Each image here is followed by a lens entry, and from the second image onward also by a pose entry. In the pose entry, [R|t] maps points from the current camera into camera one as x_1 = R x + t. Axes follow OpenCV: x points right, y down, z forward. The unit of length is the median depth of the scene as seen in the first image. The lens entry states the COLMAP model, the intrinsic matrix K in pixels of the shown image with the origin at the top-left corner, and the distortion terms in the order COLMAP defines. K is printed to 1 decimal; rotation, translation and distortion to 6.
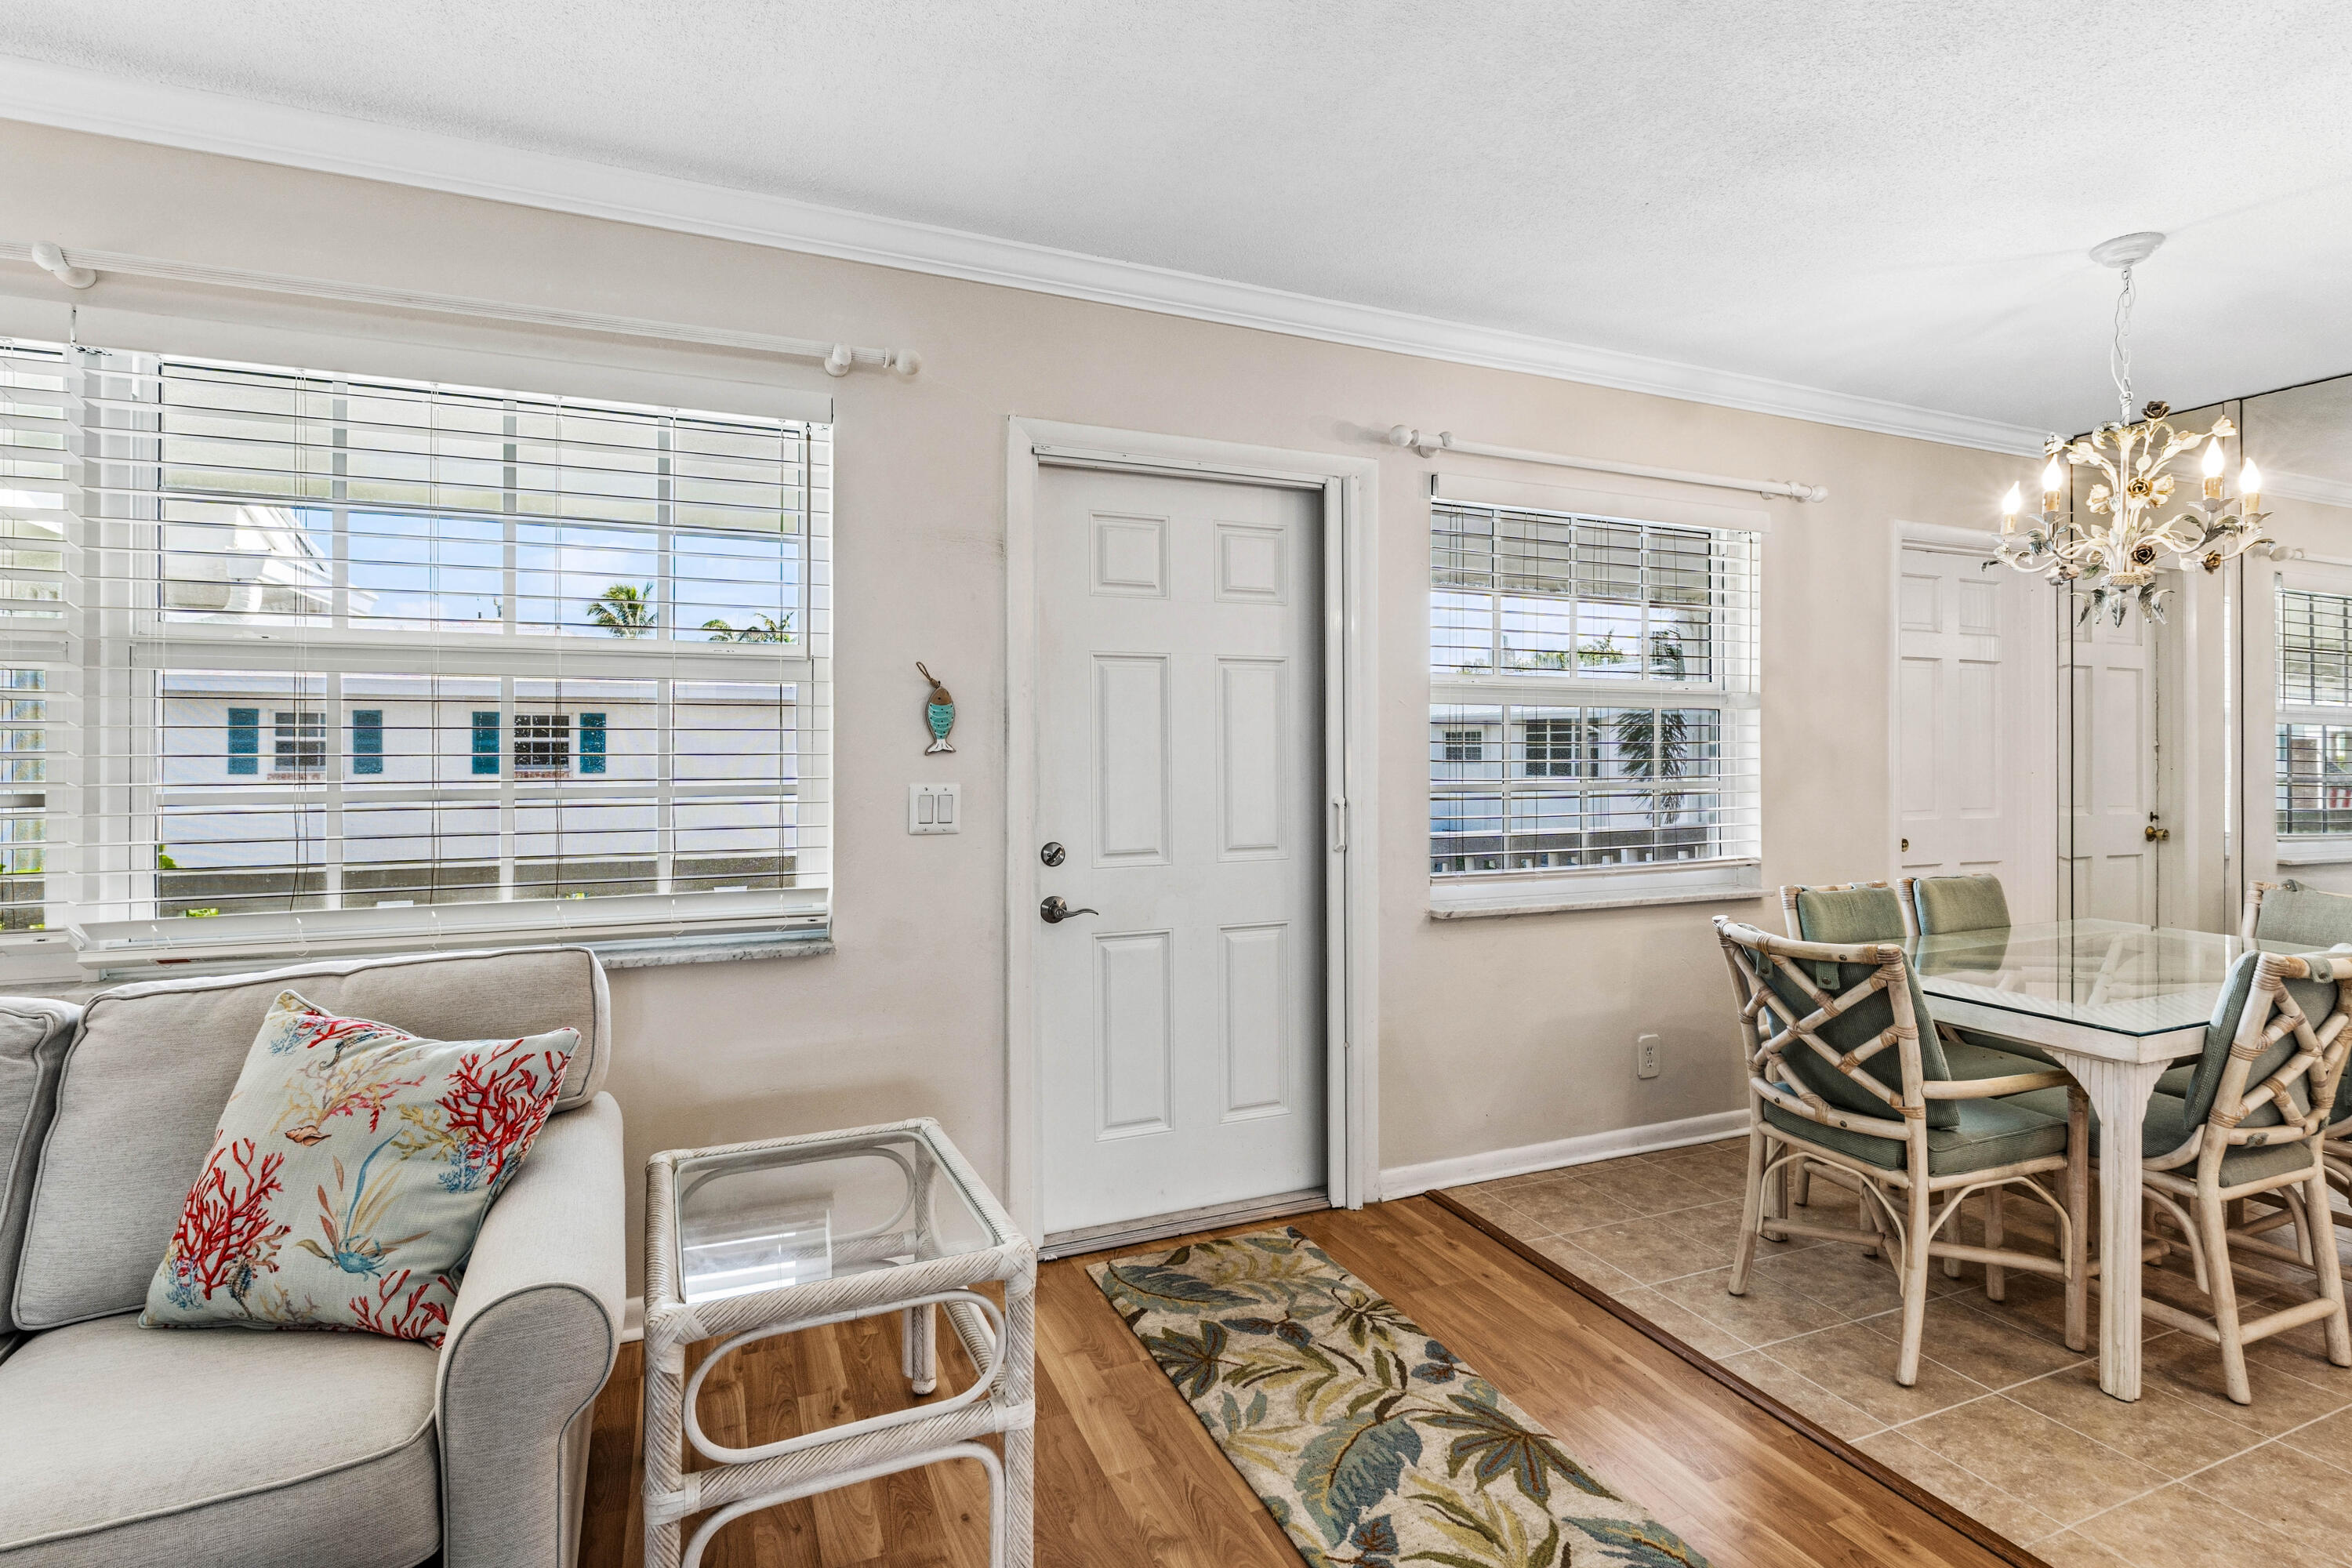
lens RADIAL K [[1153.0, 0, 1198.4], [0, 1153.0, 729.4], [0, 0, 1]] dist [0.004962, 0.000172]
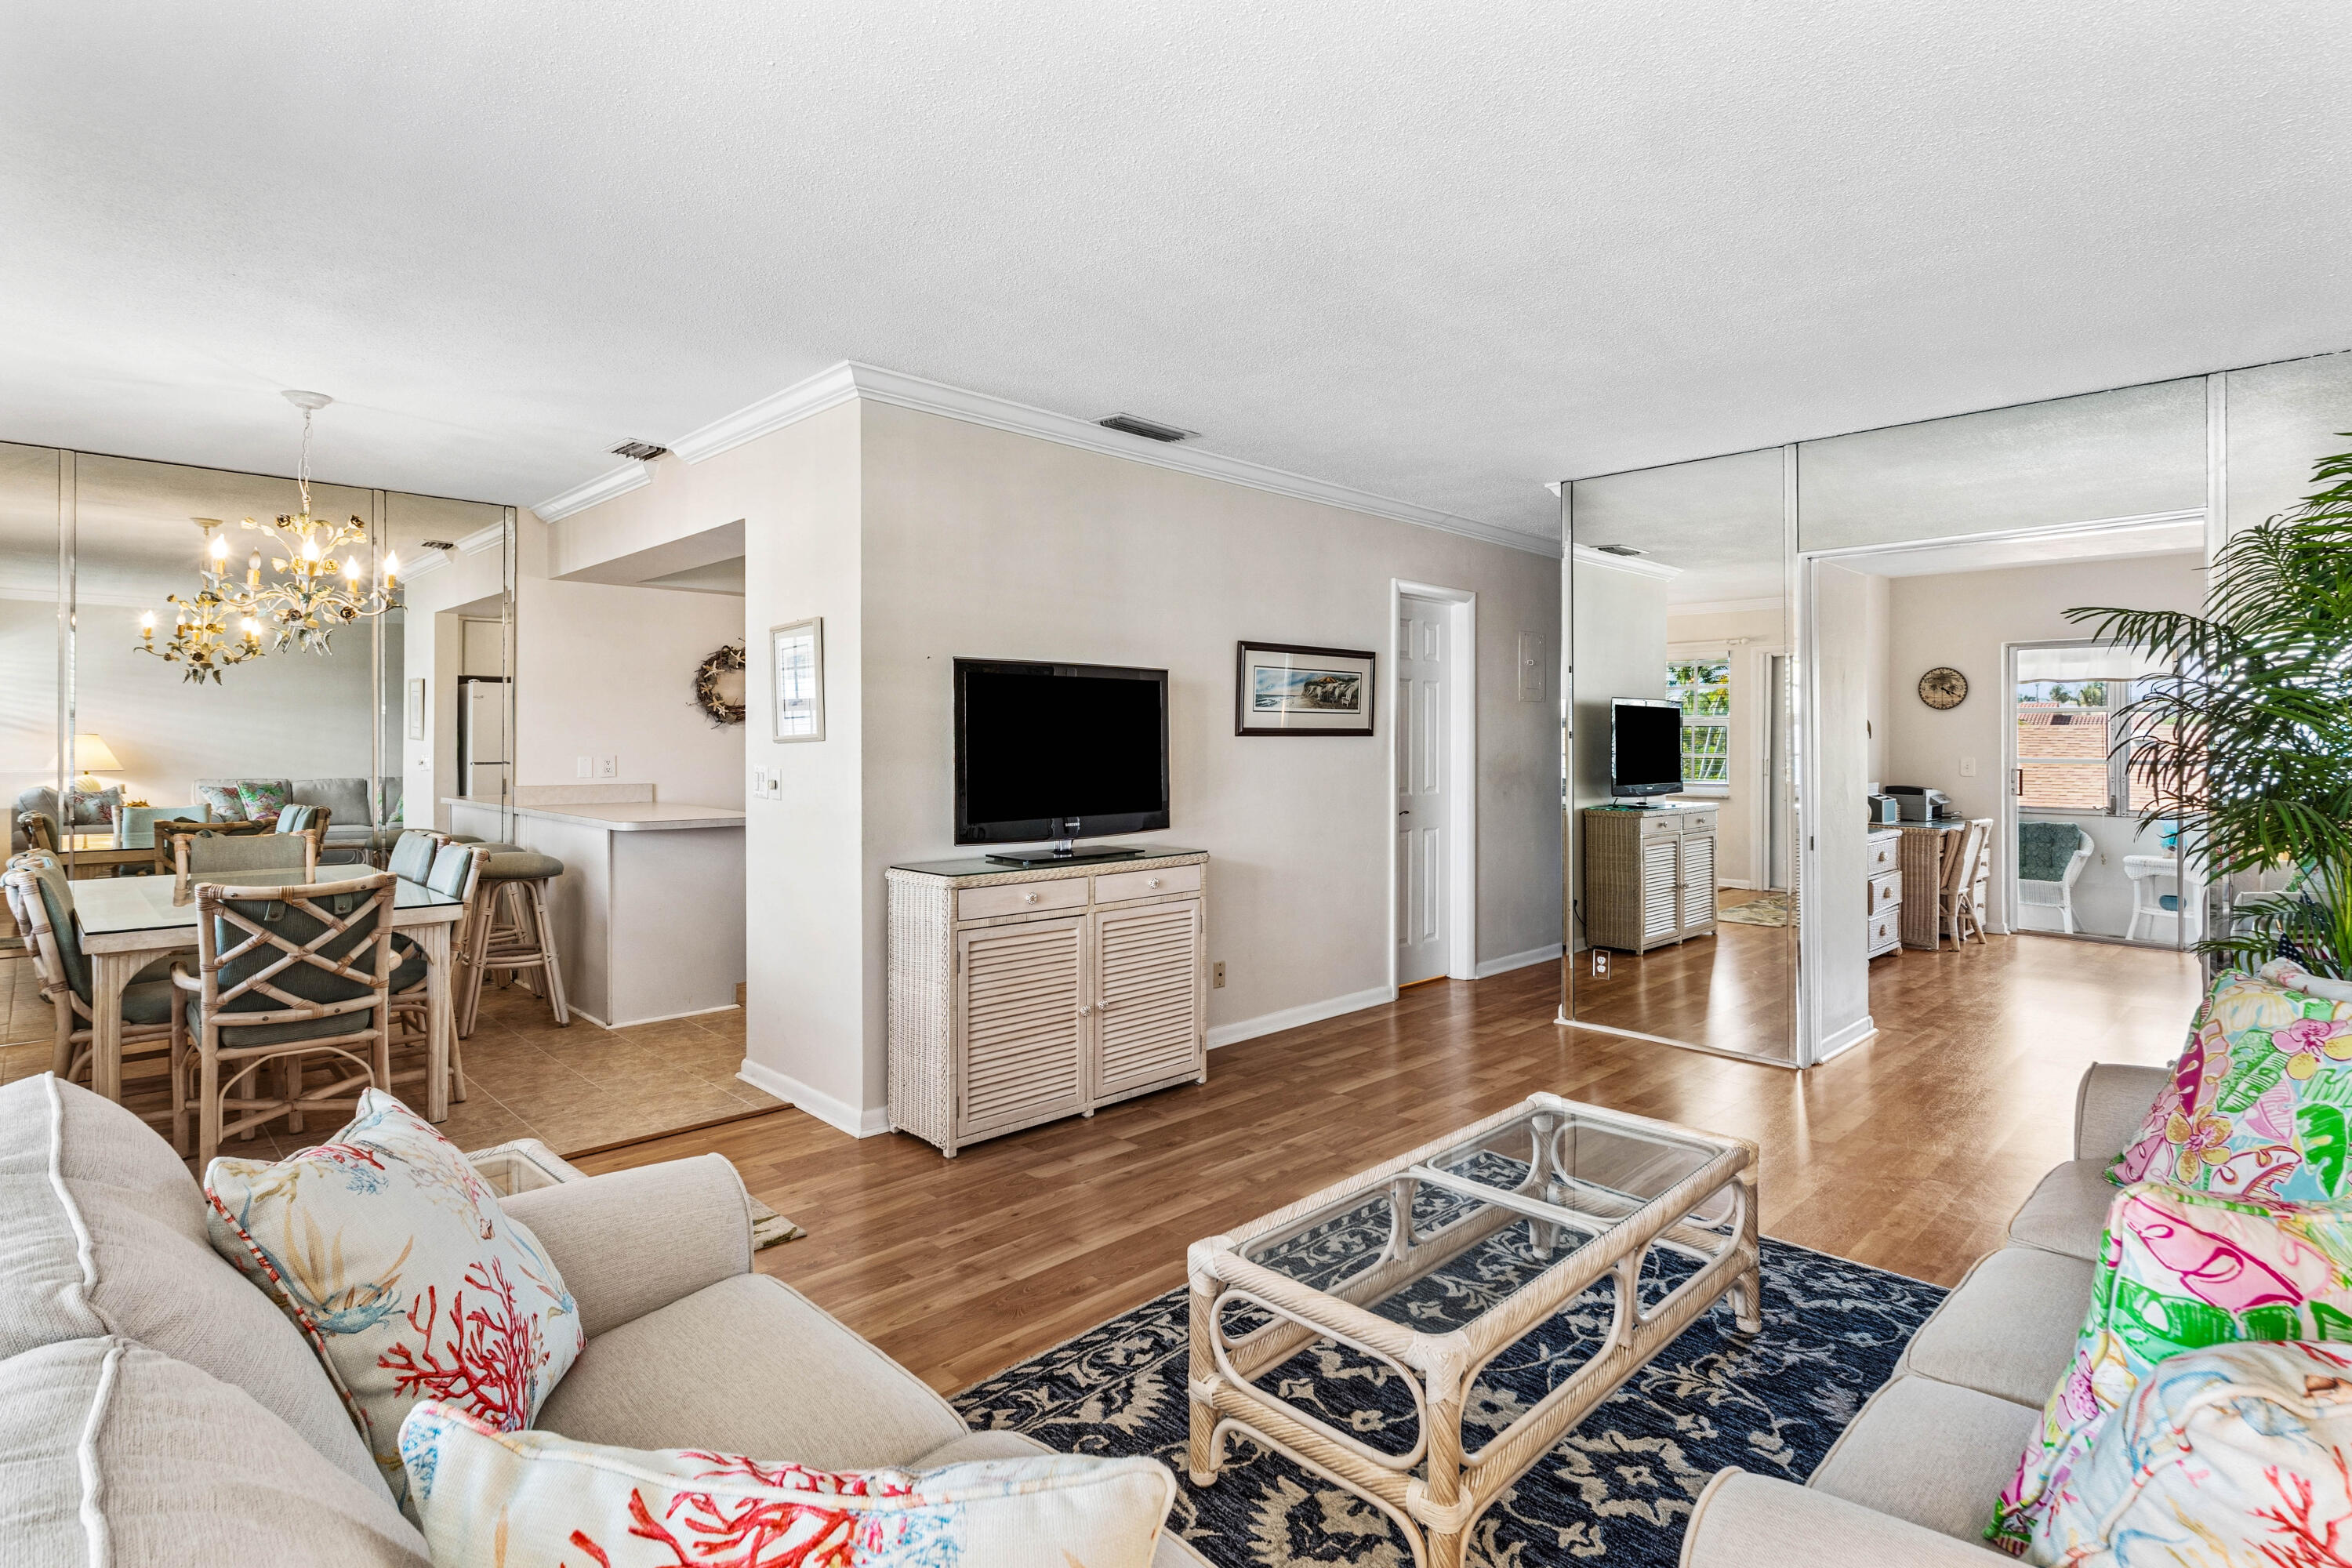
lens RADIAL K [[1166.4, 0, 1205.6], [0, 1166.4, 742.2], [0, 0, 1]] dist [-0.002671, 0.008124]
pose [[-0.372485, -0.004983, 0.928025, -0.927392], [-0.022095, 0.999750, -0.003500, 0.001137], [-0.927775, -0.021809, -0.372502, 0.462075]]
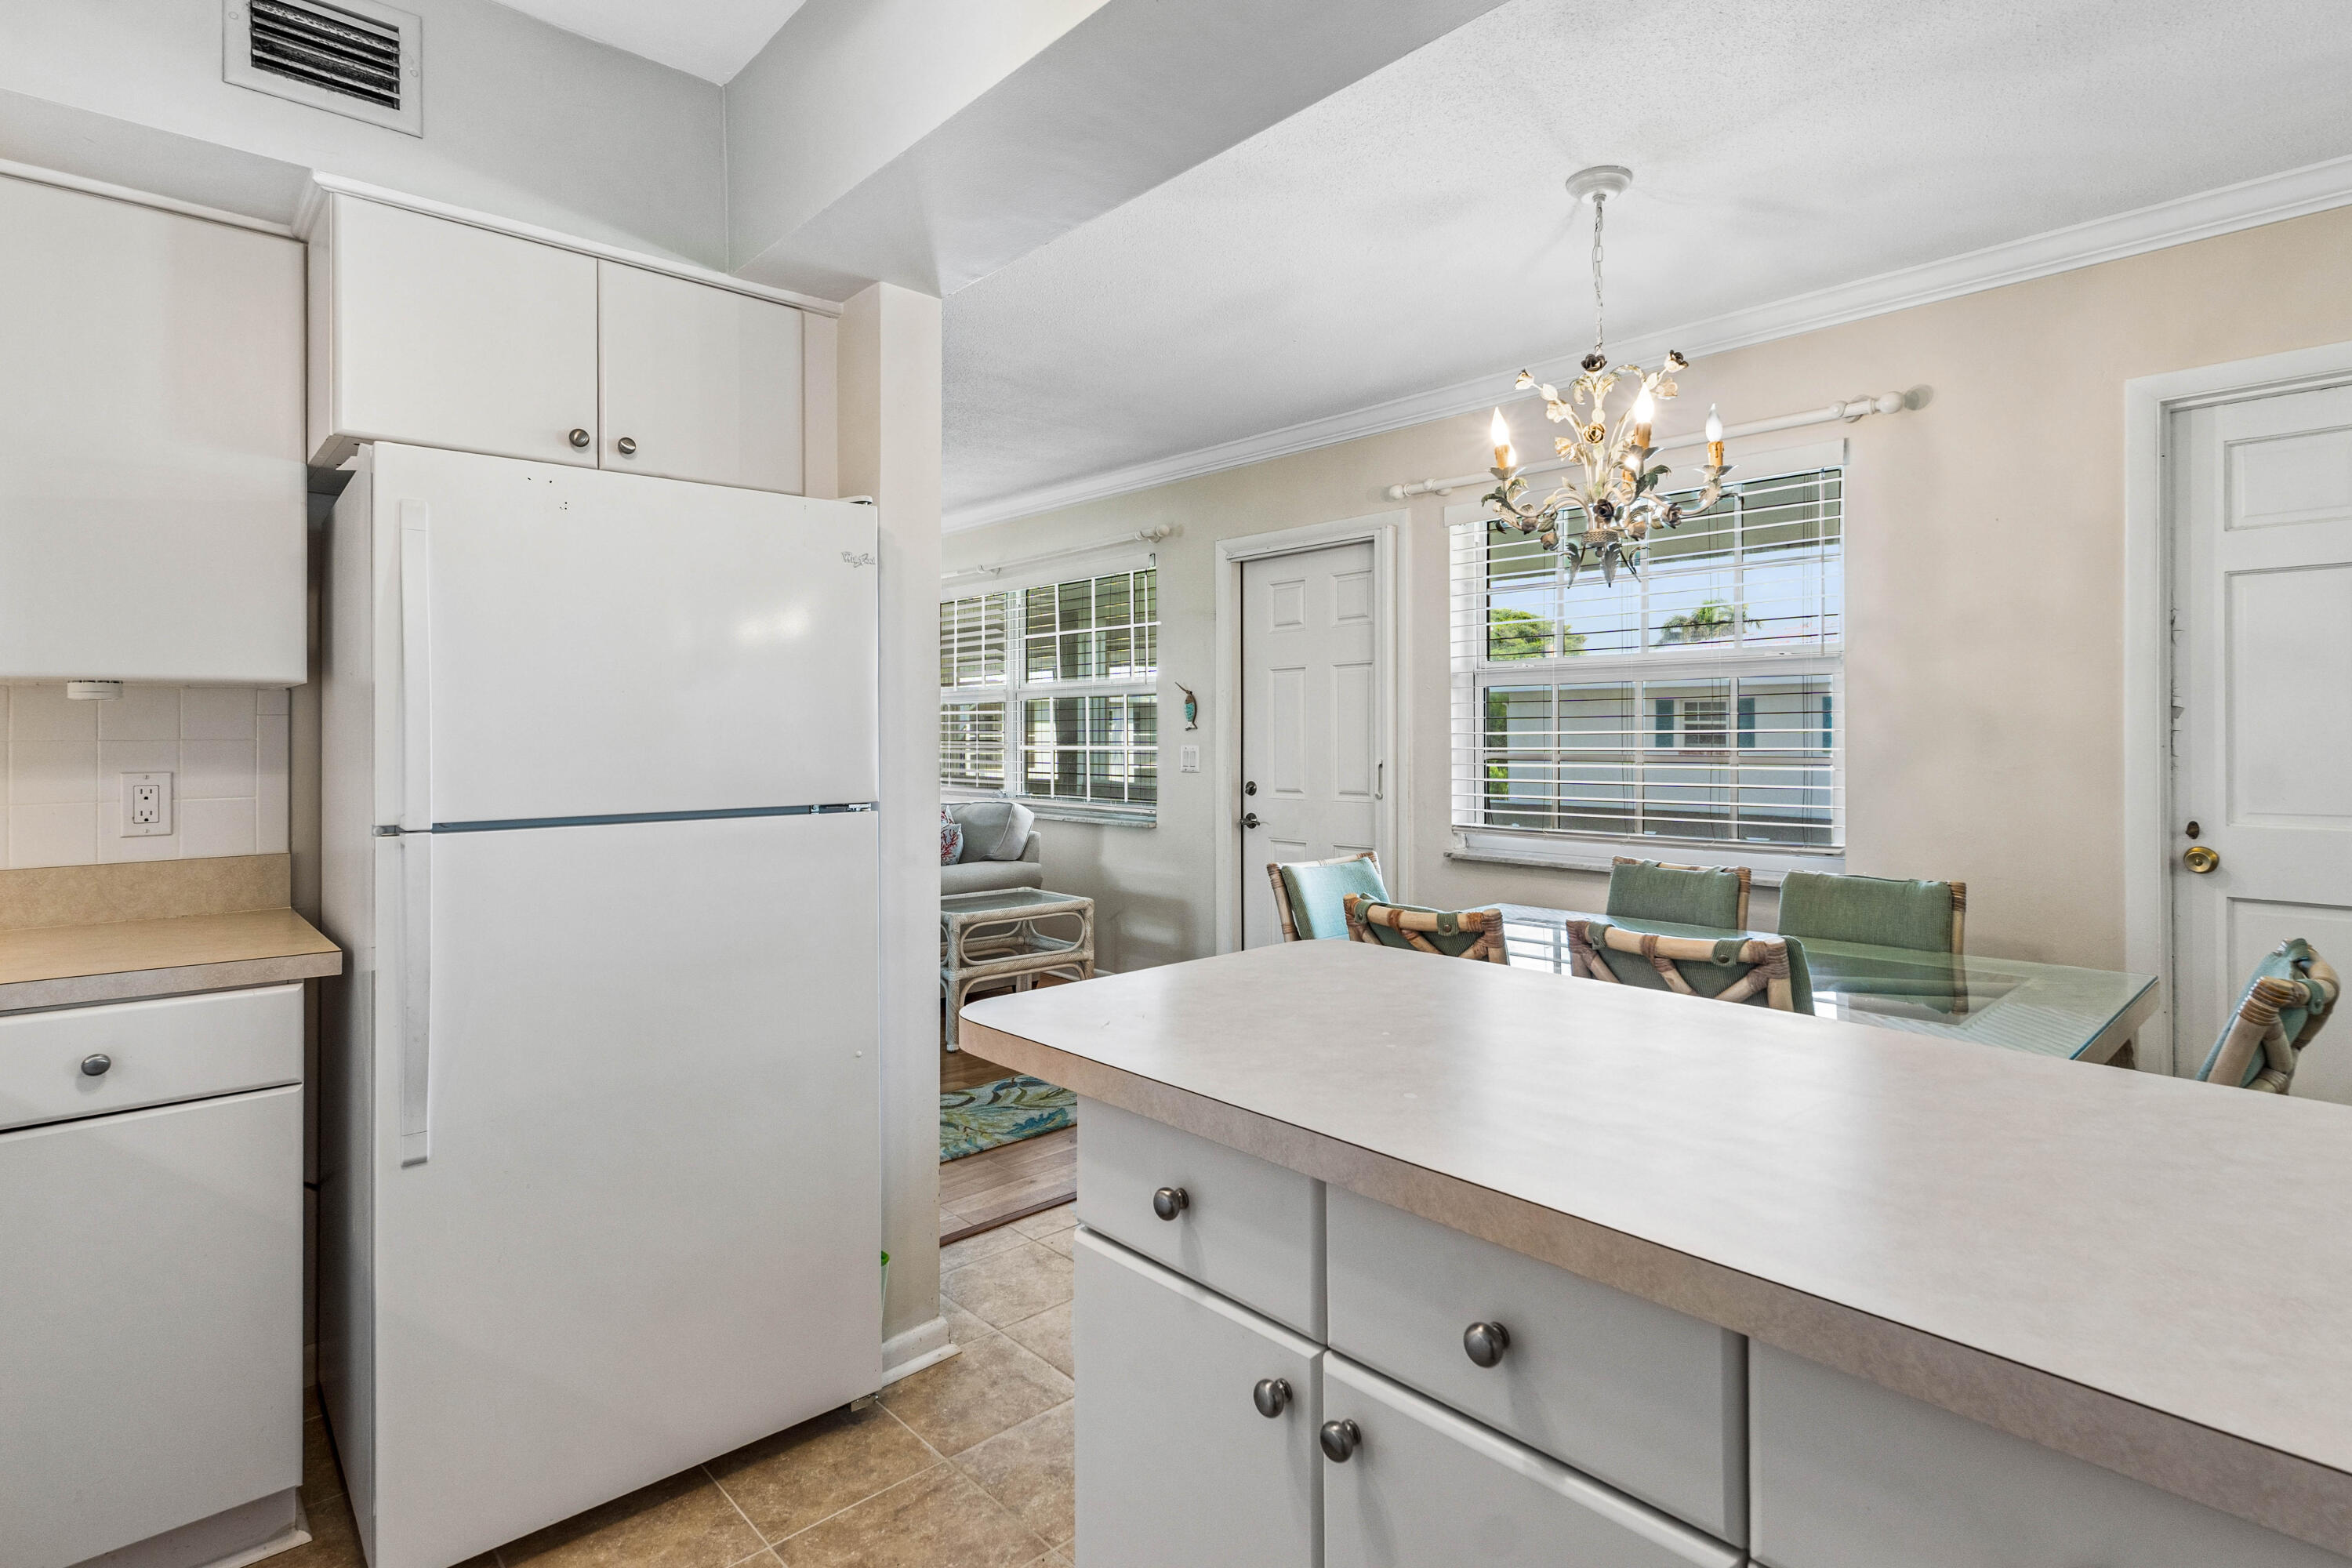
lens RADIAL K [[1153.0, 0, 1198.4], [0, 1153.0, 729.4], [0, 0, 1]] dist [0.004962, 0.000172]
pose [[0.353448, -0.004658, -0.935442, 1.420536], [0.020924, 0.999777, 0.002928, 0.014881], [0.935220, -0.020608, 0.353467, 0.322116]]
